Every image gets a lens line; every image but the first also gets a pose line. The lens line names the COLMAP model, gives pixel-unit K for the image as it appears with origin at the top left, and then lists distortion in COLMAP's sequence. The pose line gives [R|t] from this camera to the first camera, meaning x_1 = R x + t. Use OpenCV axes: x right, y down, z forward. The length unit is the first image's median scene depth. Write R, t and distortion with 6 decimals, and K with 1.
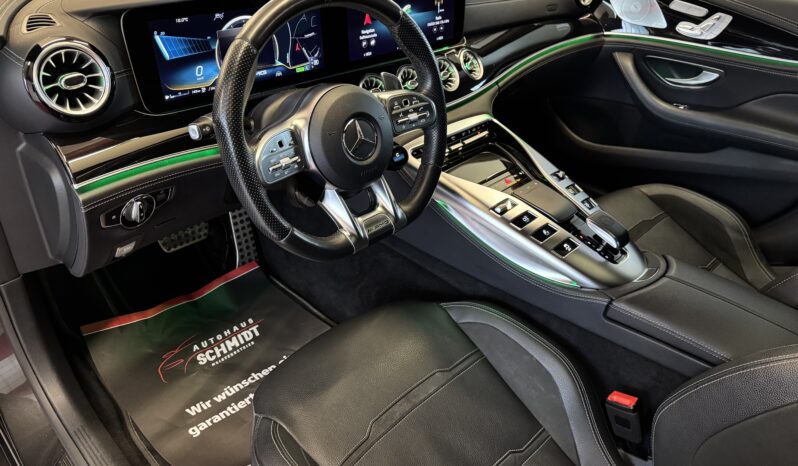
lens RADIAL K [[579.5, 0, 399.0], [0, 579.5, 233.0], [0, 0, 1]] dist [0.007180, -0.000183]
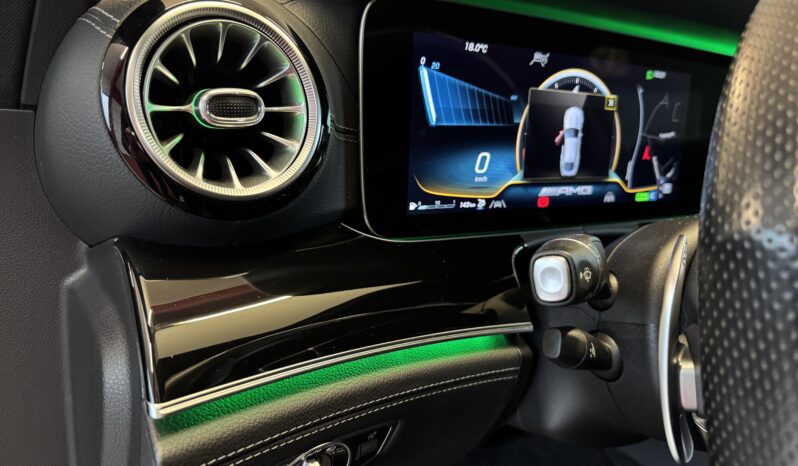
lens RADIAL K [[579.5, 0, 399.0], [0, 579.5, 233.0], [0, 0, 1]] dist [0.007180, -0.000183]
pose [[0.976306, 0.089051, -0.197220, -0.328306], [-0.147751, 0.940209, -0.306883, -0.080565], [0.158099, 0.328751, 0.931089, 0.610029]]
